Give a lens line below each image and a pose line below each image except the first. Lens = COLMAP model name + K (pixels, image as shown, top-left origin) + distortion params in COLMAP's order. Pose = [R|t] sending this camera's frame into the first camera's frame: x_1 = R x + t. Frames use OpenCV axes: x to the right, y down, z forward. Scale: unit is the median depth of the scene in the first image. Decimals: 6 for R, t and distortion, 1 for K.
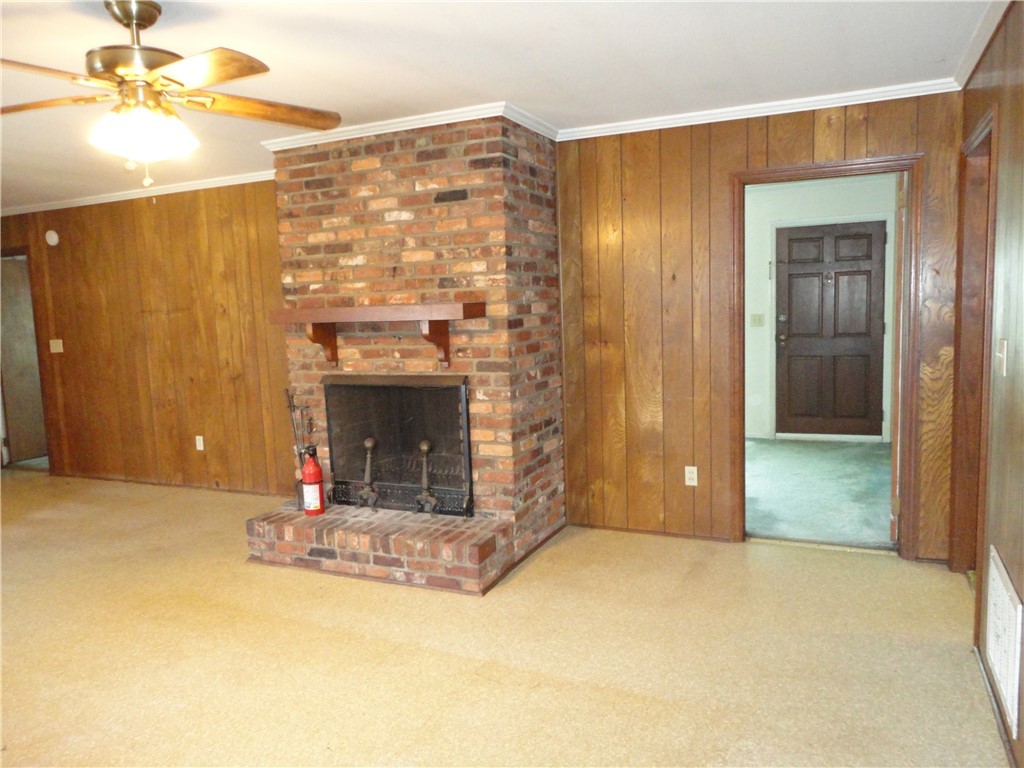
lens RADIAL K [[744.6, 0, 515.5], [0, 744.6, 379.4], [0, 0, 1]] dist [-0.007970, 0.008461]
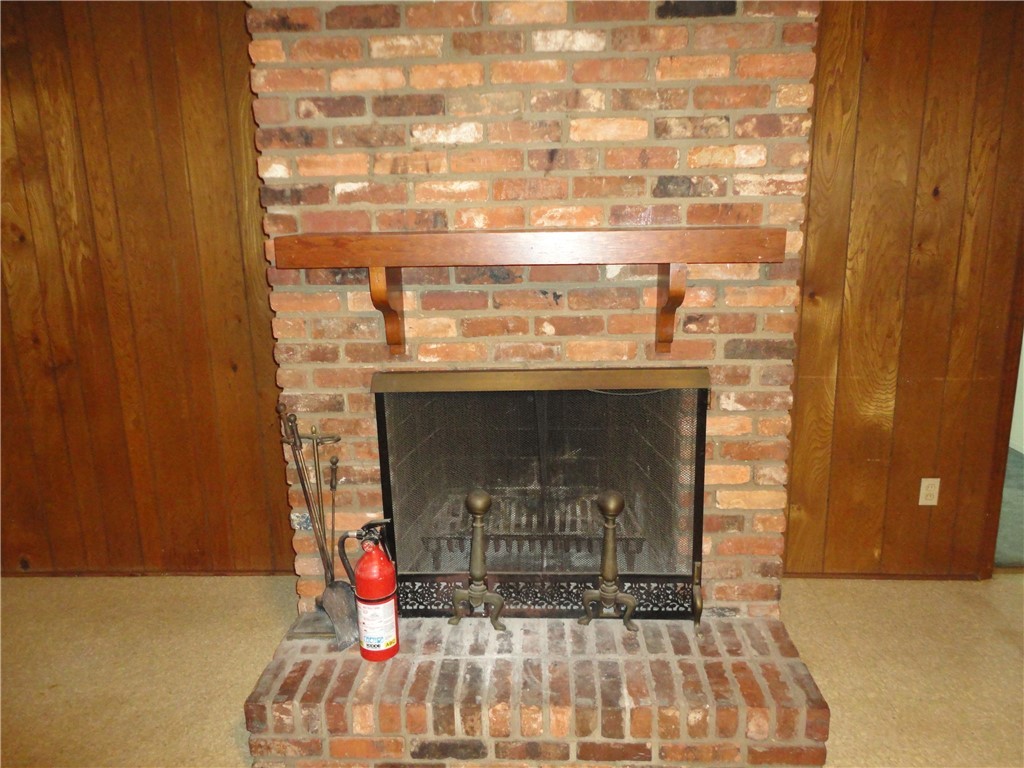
lens RADIAL K [[744.6, 0, 515.5], [0, 744.6, 379.4], [0, 0, 1]] dist [-0.007970, 0.008461]
pose [[0.926918, -0.058935, 0.370606, -0.377447], [0.024347, 0.994955, 0.097326, -0.049861], [-0.374473, -0.081190, 0.923677, 0.549408]]
